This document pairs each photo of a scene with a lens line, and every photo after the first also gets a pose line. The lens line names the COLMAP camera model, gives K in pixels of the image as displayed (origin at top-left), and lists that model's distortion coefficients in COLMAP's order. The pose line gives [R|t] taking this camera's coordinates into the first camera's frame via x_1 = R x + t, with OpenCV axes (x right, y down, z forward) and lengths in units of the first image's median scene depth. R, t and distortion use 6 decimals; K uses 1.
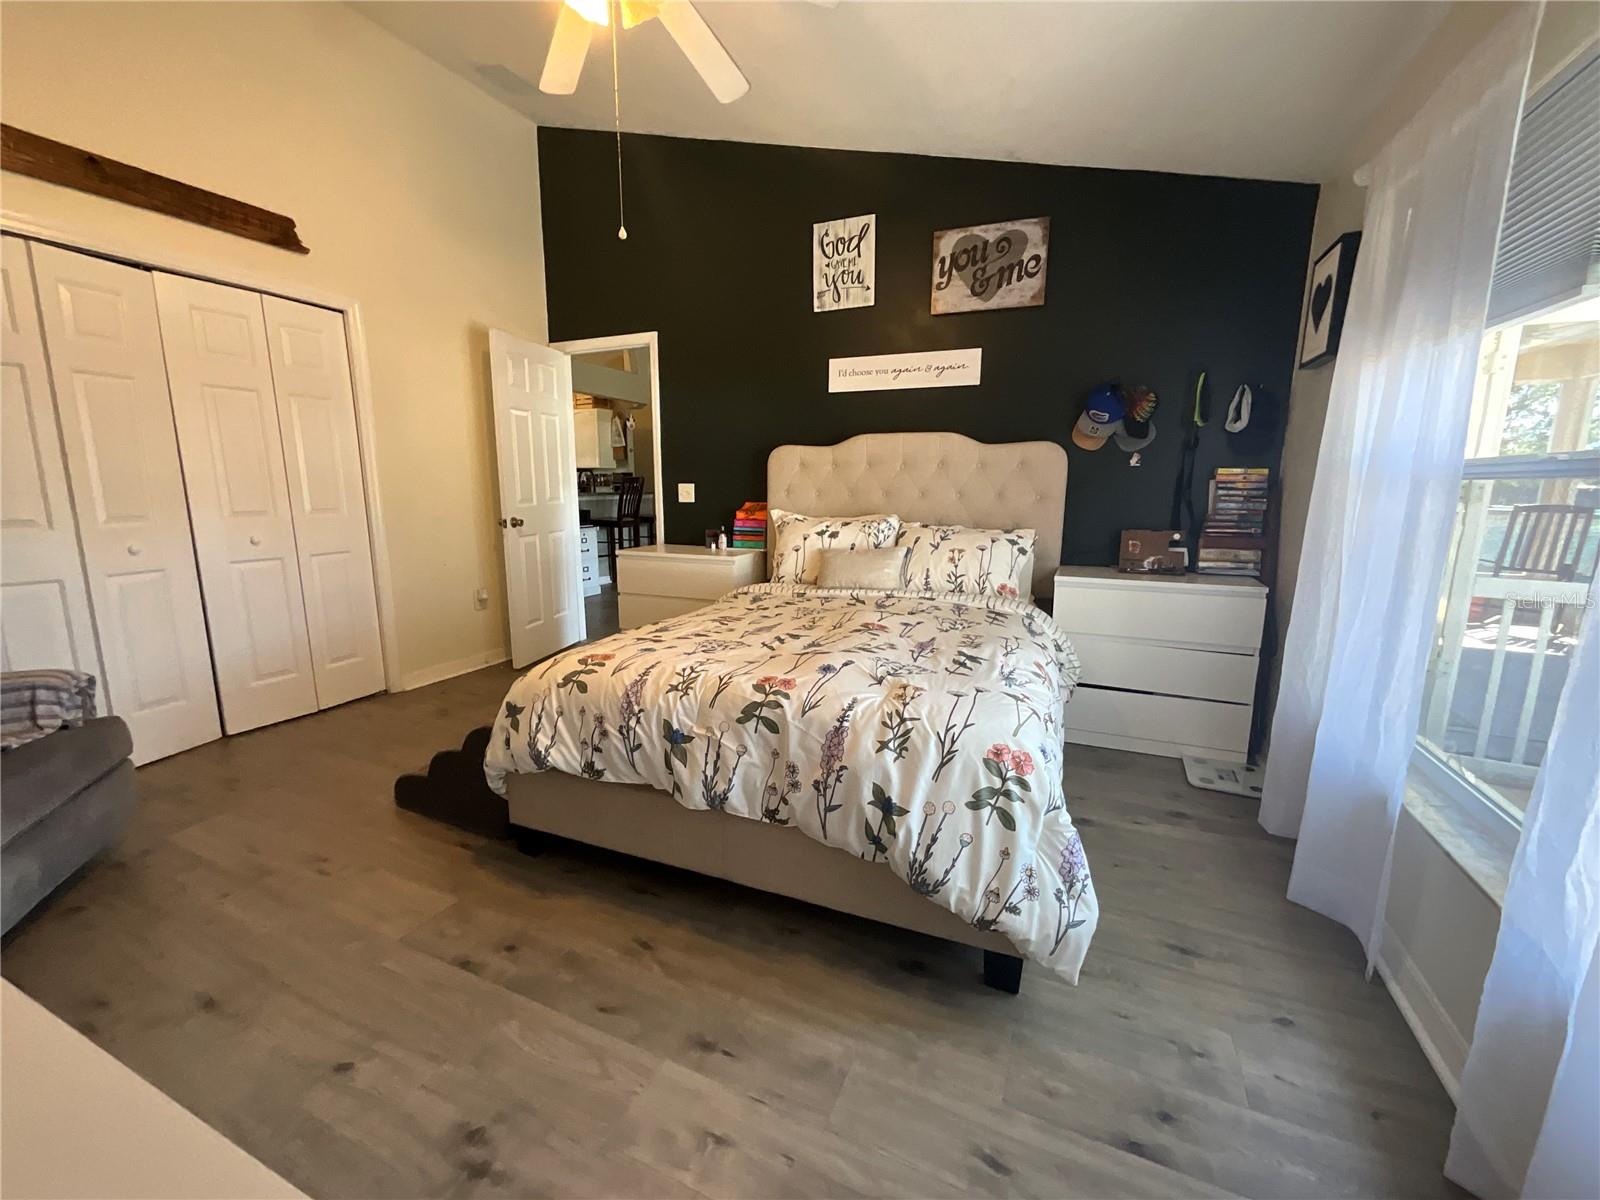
lens RADIAL K [[651.0, 0, 785.1], [0, 651.0, 596.4], [0, 0, 1]] dist [-0.003910, 0.001779]
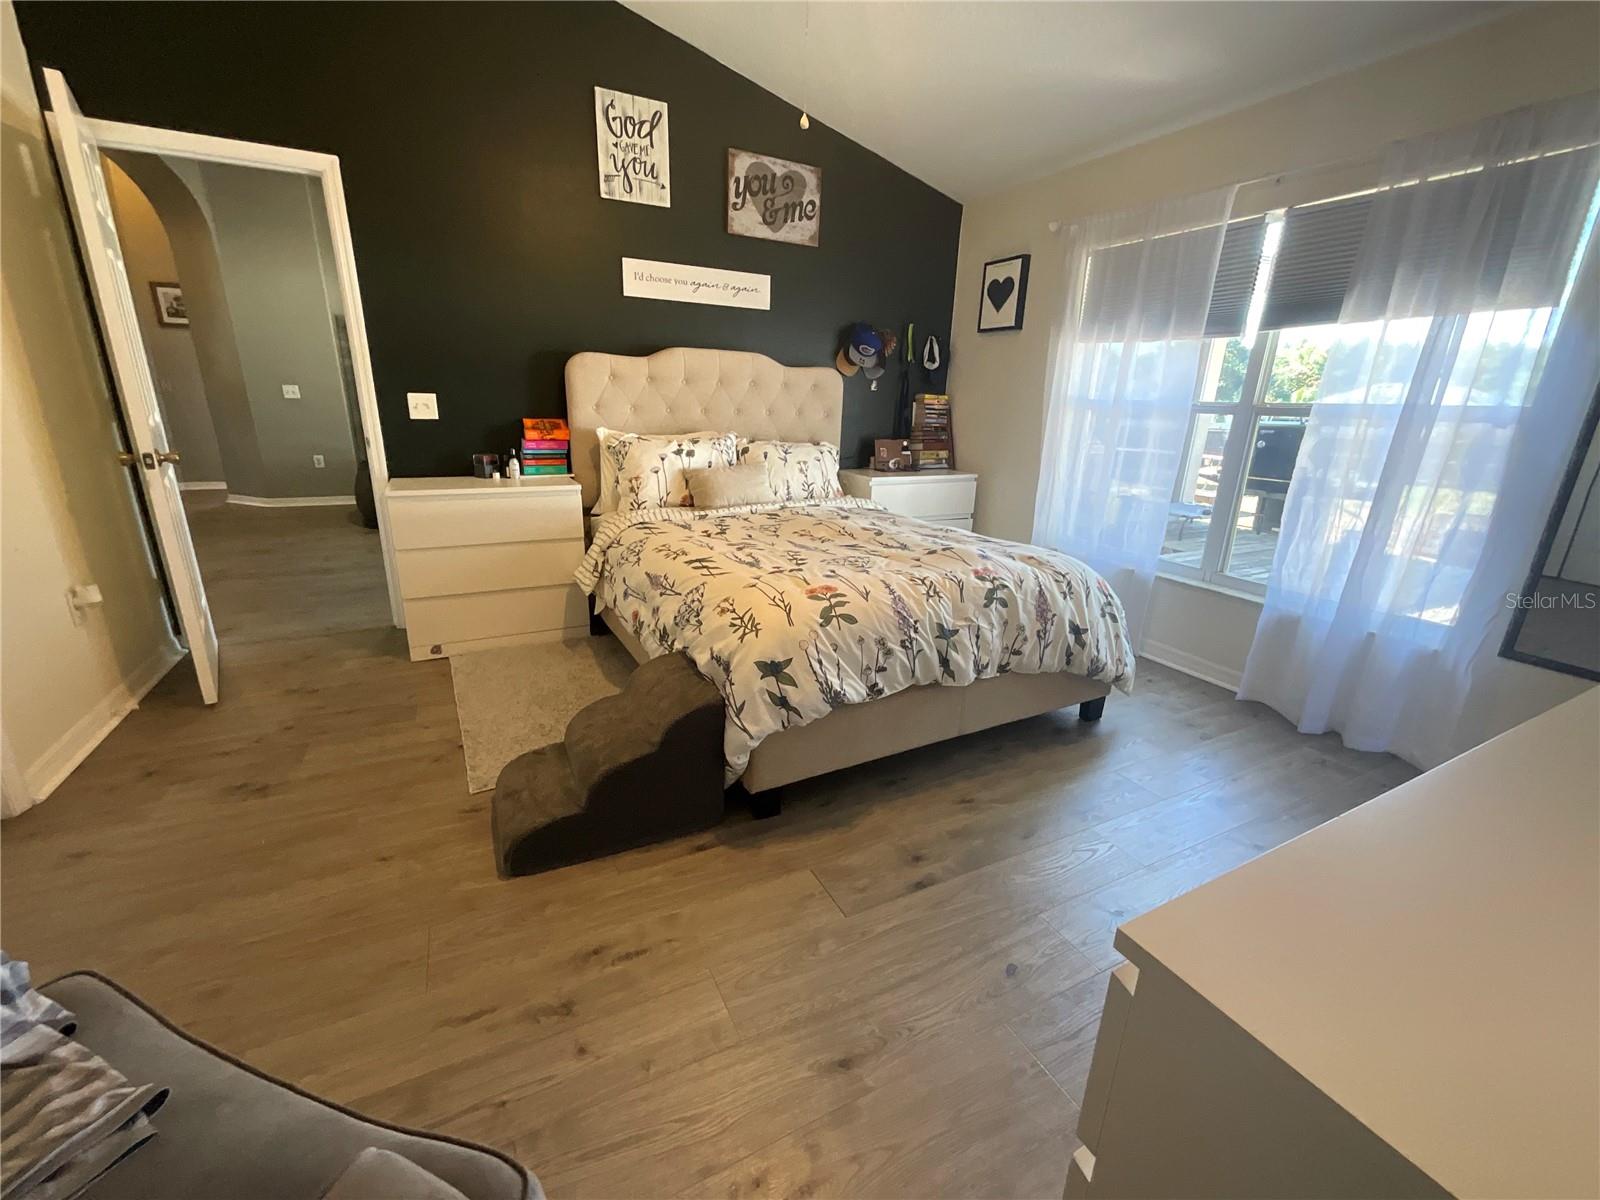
lens RADIAL K [[651.0, 0, 800.5], [0, 651.0, 596.9], [0, 0, 1]] dist [-0.003910, 0.001779]
pose [[0.627982, -0.211369, 0.748974, -0.625397], [0.106221, 0.976683, 0.186570, -0.049879], [-0.770945, -0.037606, 0.635791, 0.240319]]
